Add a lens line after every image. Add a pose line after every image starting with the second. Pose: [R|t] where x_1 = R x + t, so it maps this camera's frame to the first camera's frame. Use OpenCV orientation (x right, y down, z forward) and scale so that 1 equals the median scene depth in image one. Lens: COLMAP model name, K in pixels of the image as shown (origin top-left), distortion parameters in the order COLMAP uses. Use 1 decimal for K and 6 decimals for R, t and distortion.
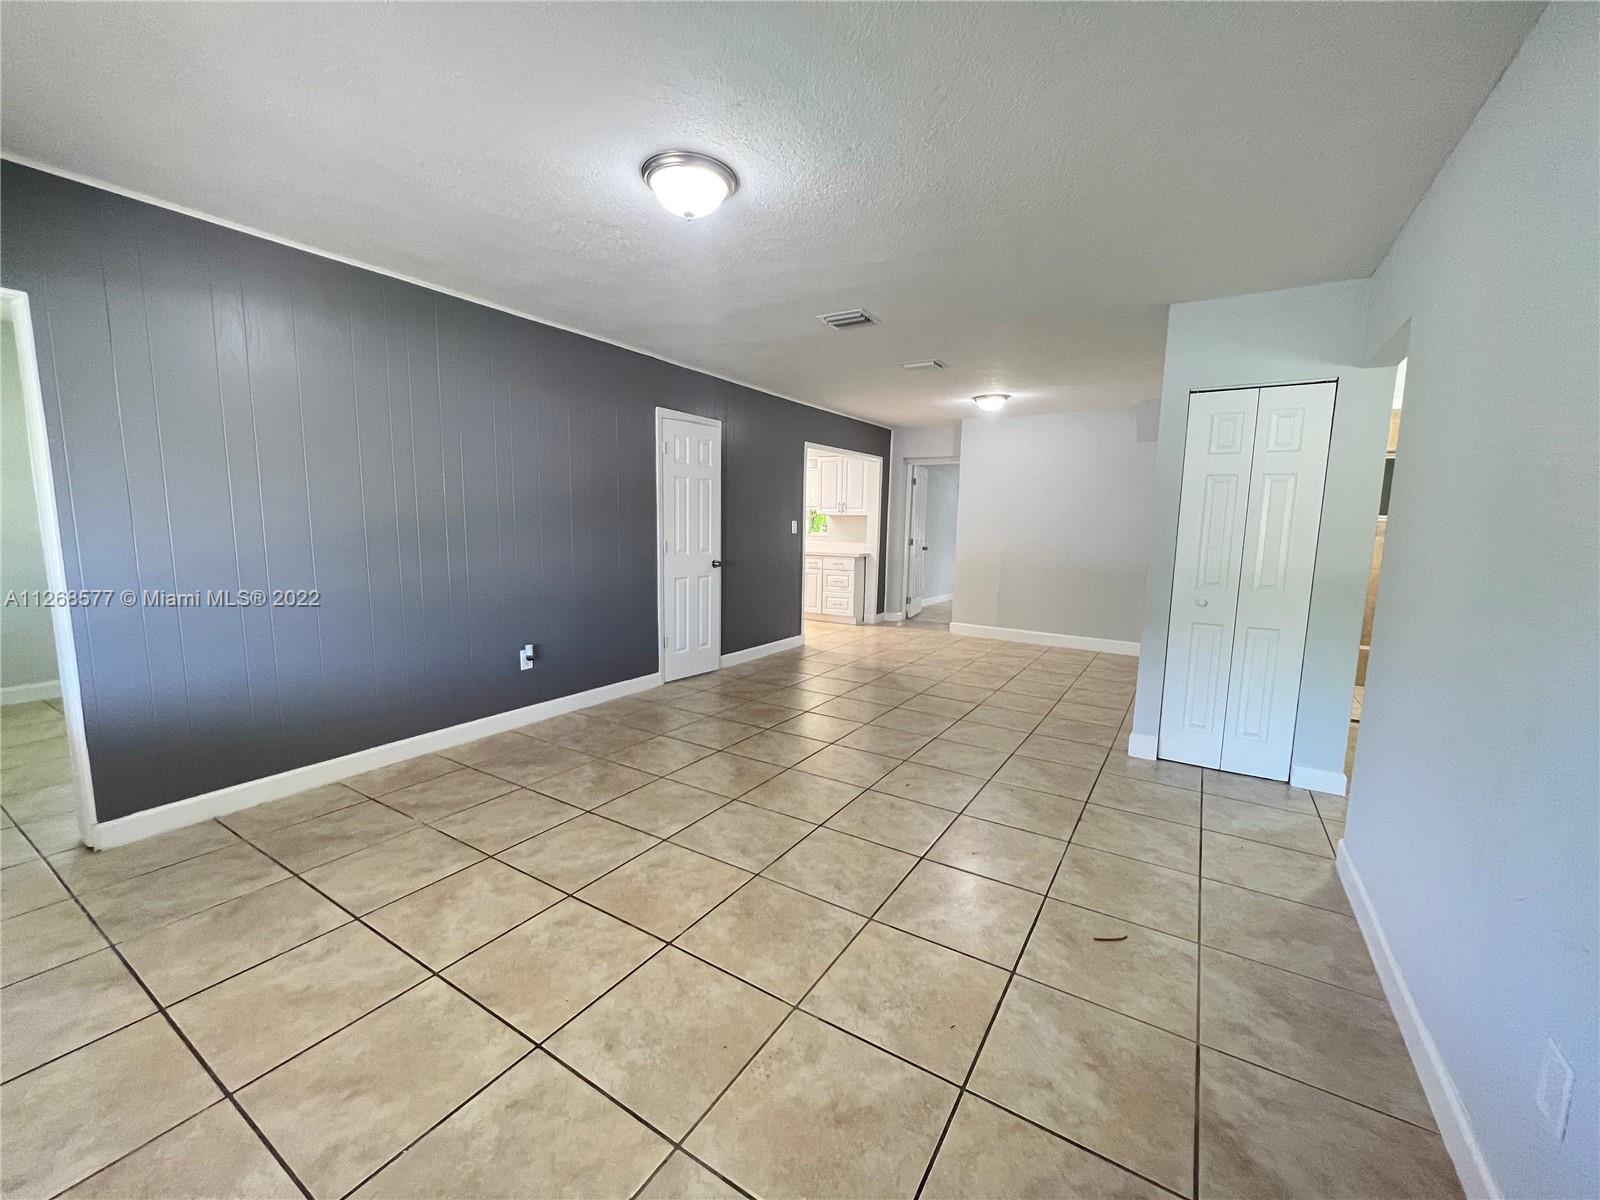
lens RADIAL K [[640.7, 0, 803.5], [0, 640.7, 605.2], [0, 0, 1]] dist [0.004134, 0.000606]
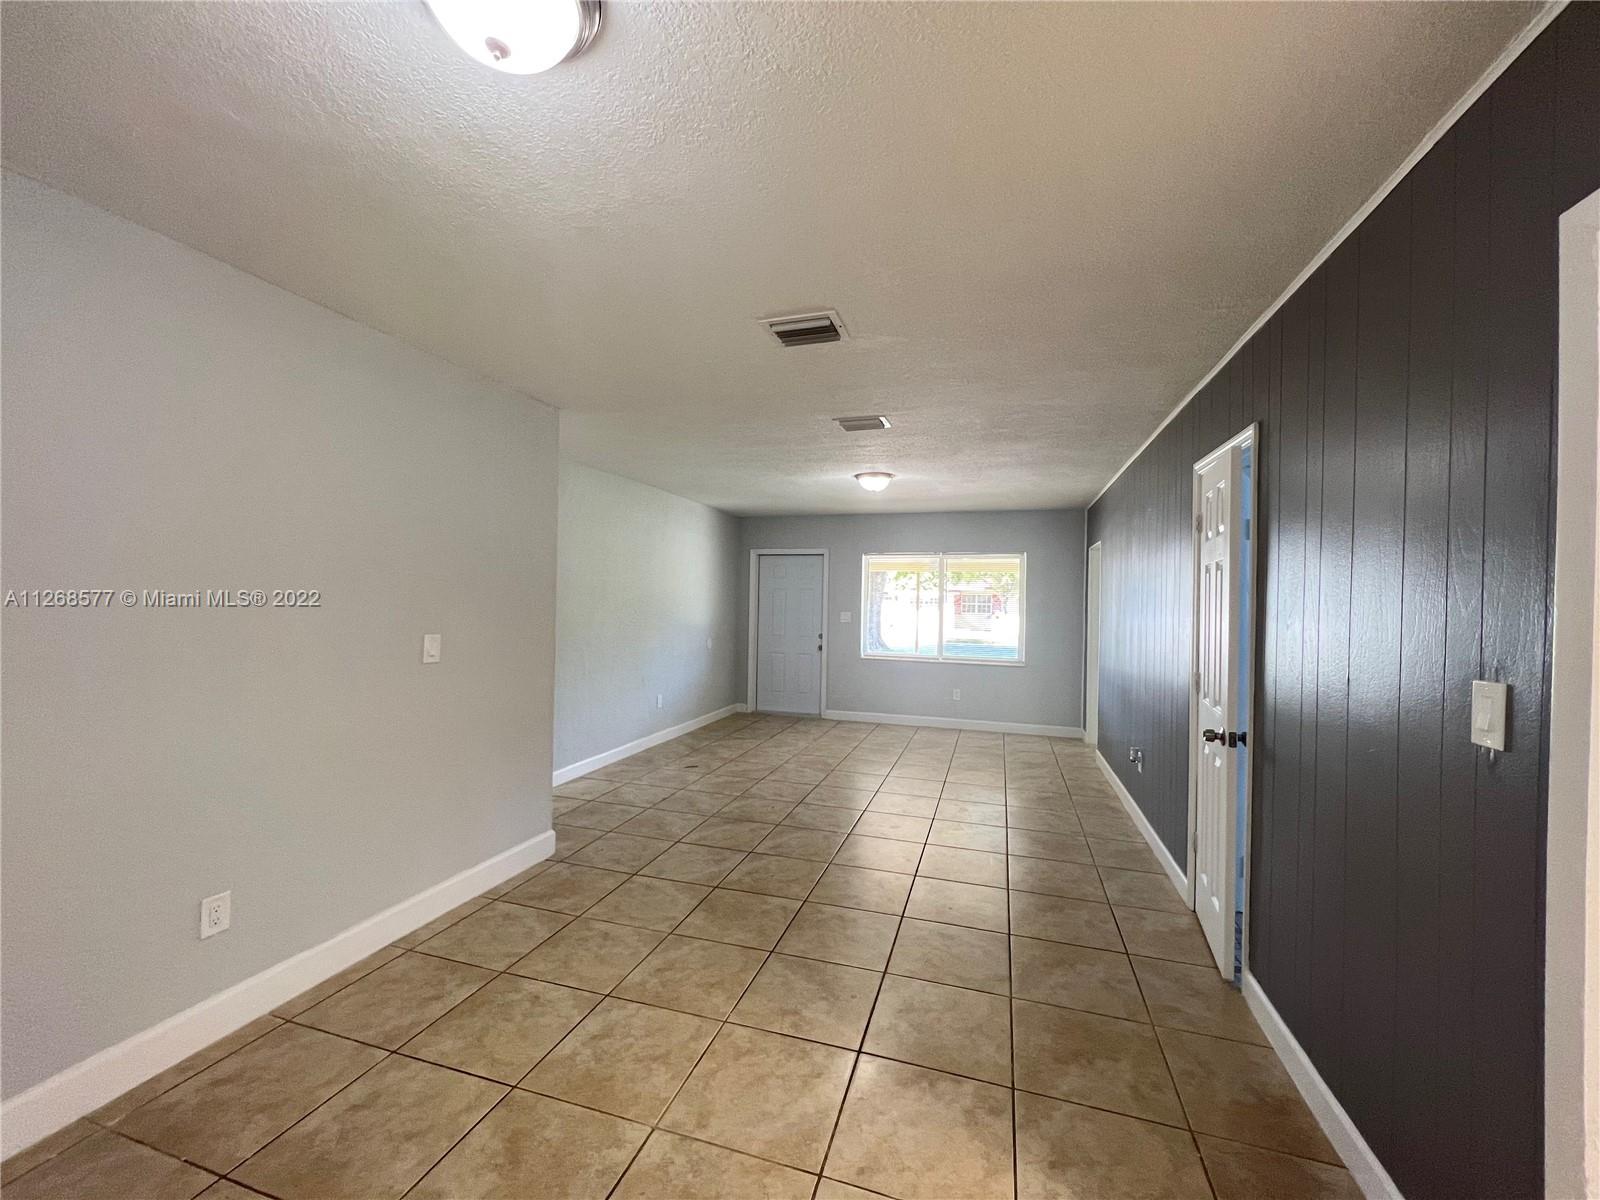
lens RADIAL K [[640.7, 0, 791.3], [0, 640.7, 604.8], [0, 0, 1]] dist [0.004134, 0.000606]
pose [[-0.970836, -0.031542, -0.237661, 0.413467], [-0.064387, 0.989192, 0.131733, -0.297094], [0.230937, 0.143194, -0.962374, 2.019049]]
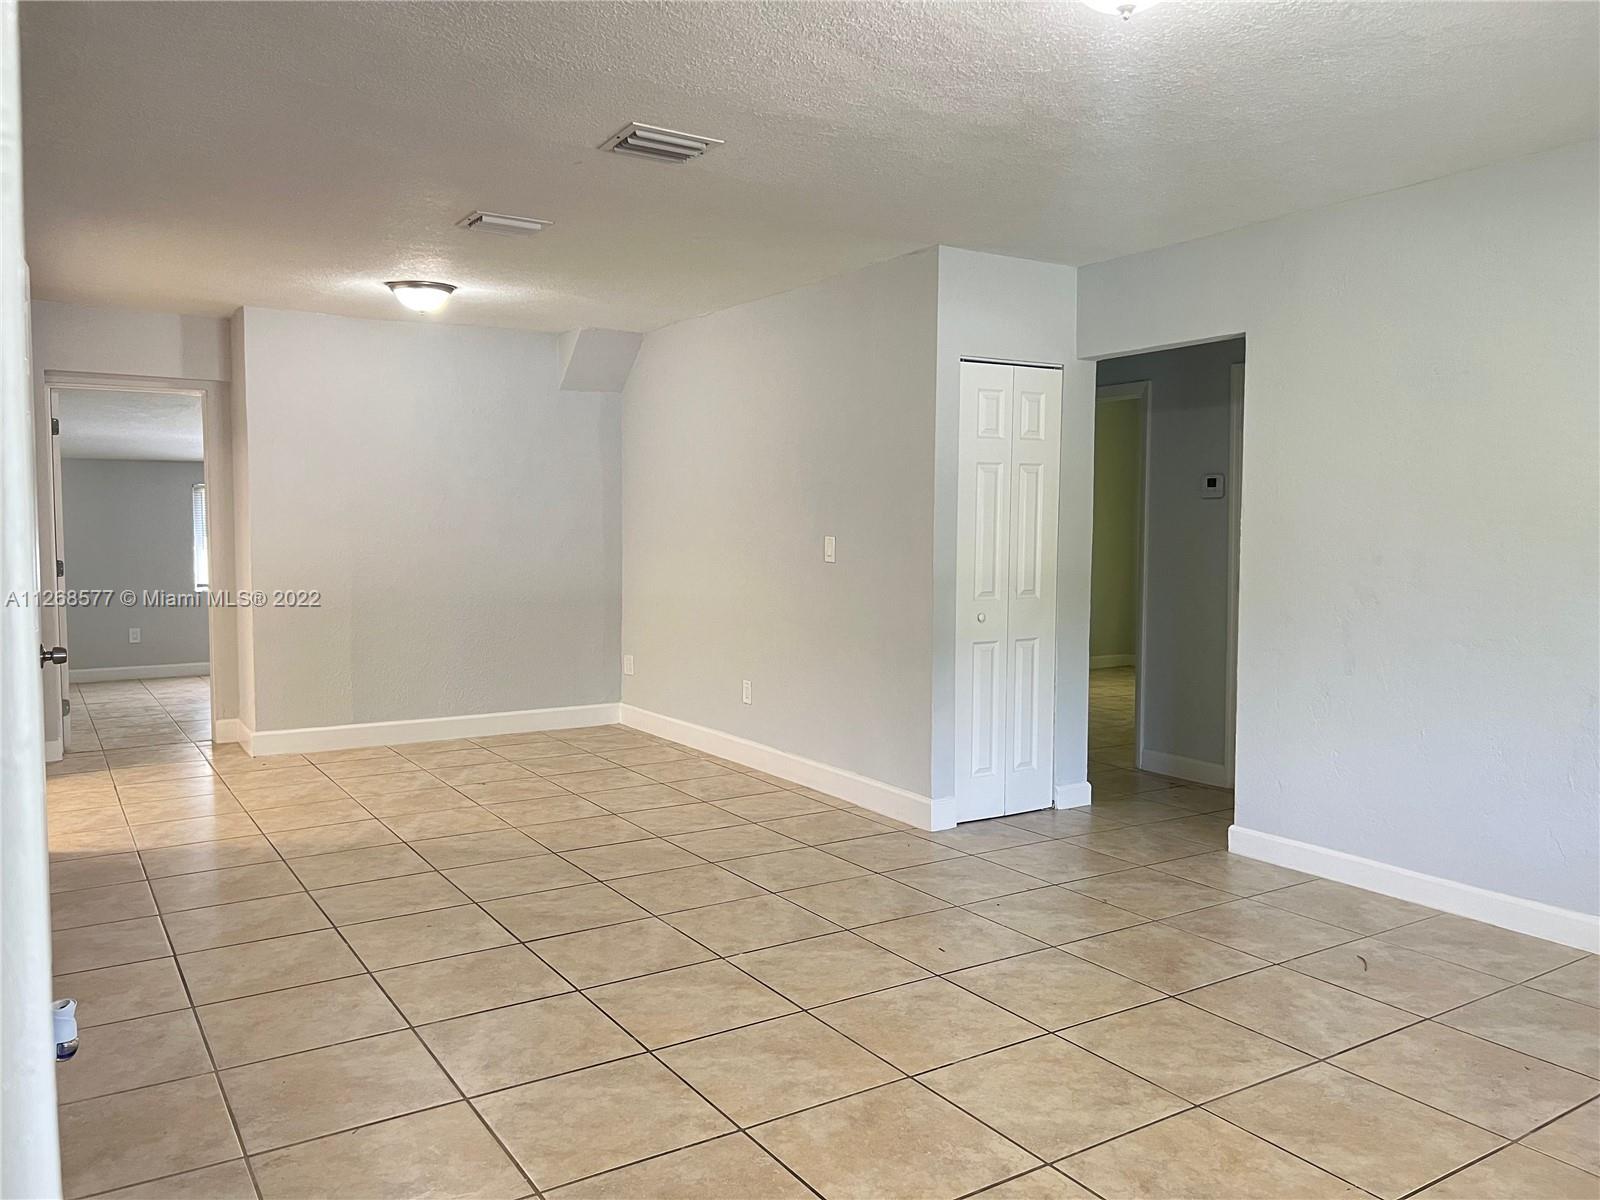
lens RADIAL K [[1207.0, 0, 808.5], [0, 1207.0, 598.7], [0, 0, 1]] dist [0.042517, -0.037232]
pose [[0.424801, -0.078122, 0.901910, -0.817048], [0.123299, 0.991979, 0.027849, -0.092337], [-0.896851, 0.099374, 0.431026, 0.512996]]
